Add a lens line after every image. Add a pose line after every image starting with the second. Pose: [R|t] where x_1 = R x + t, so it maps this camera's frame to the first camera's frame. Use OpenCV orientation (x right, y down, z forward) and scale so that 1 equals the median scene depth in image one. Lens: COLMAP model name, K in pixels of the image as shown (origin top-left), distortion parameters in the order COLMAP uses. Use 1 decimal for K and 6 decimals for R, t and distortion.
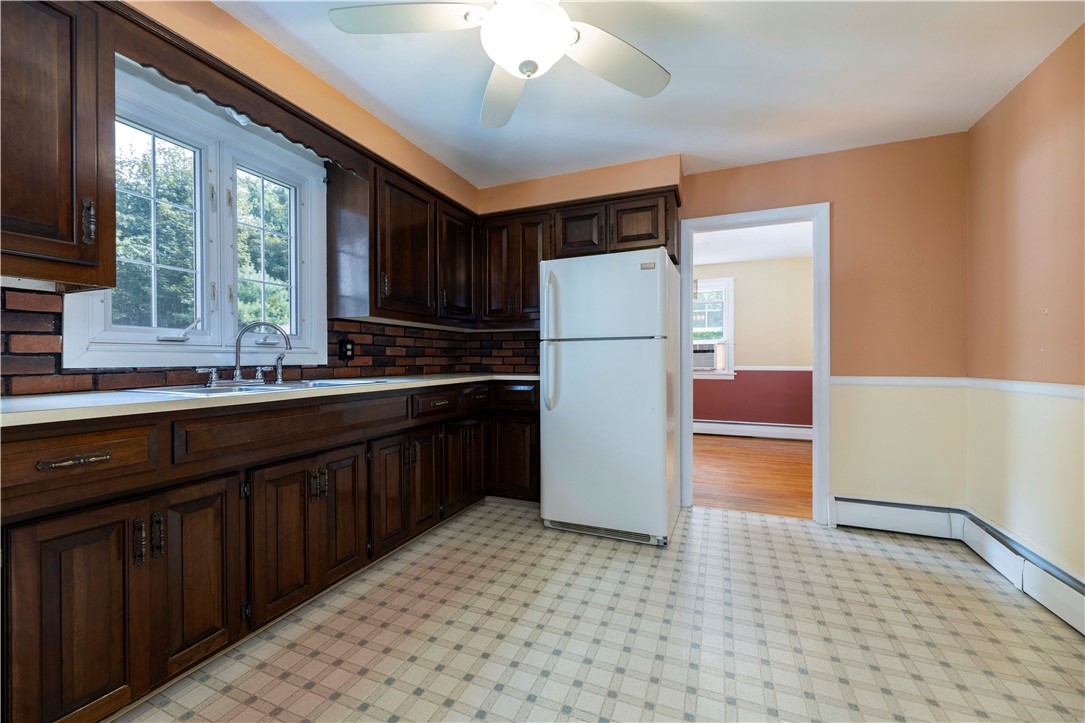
lens RADIAL K [[439.6, 0, 541.3], [0, 439.6, 360.9], [0, 0, 1]] dist [-0.002911, 0.000670]
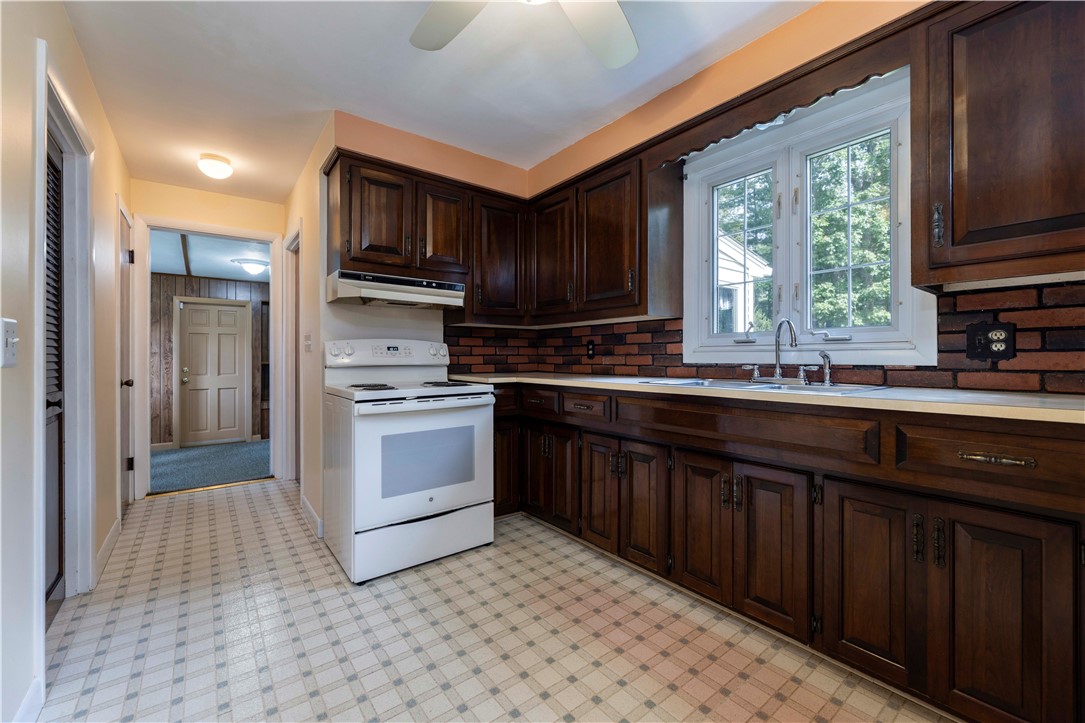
lens RADIAL K [[439.6, 0, 542.4], [0, 439.6, 355.3], [0, 0, 1]] dist [-0.002911, 0.000670]
pose [[-0.497844, -0.002245, -0.867264, 0.471613], [-0.001953, 0.999997, -0.001468, -0.006620], [0.867264, 0.000963, -0.497847, 1.049342]]
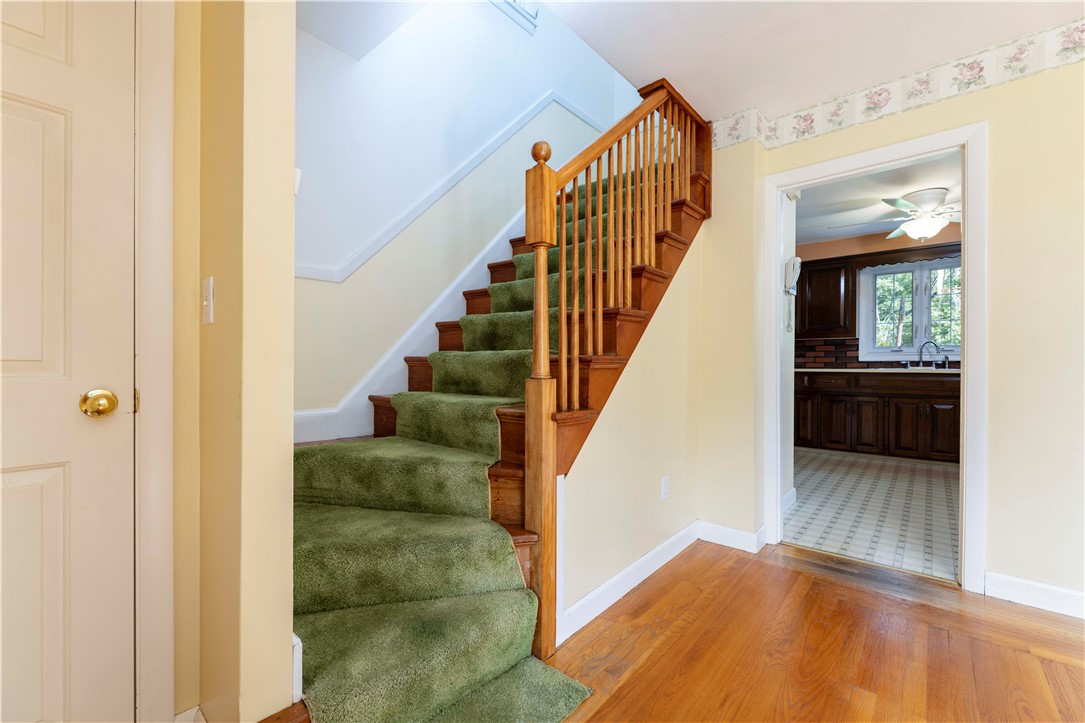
lens RADIAL K [[464.2, 0, 546.0], [0, 464.2, 360.5], [0, 0, 1]] dist [0.024888, -0.000774]
pose [[-0.325607, 0.001564, -0.945504, 2.382701], [-0.001087, 0.999997, 0.002028, 0.006772], [0.945505, 0.001688, -0.325604, -0.076694]]
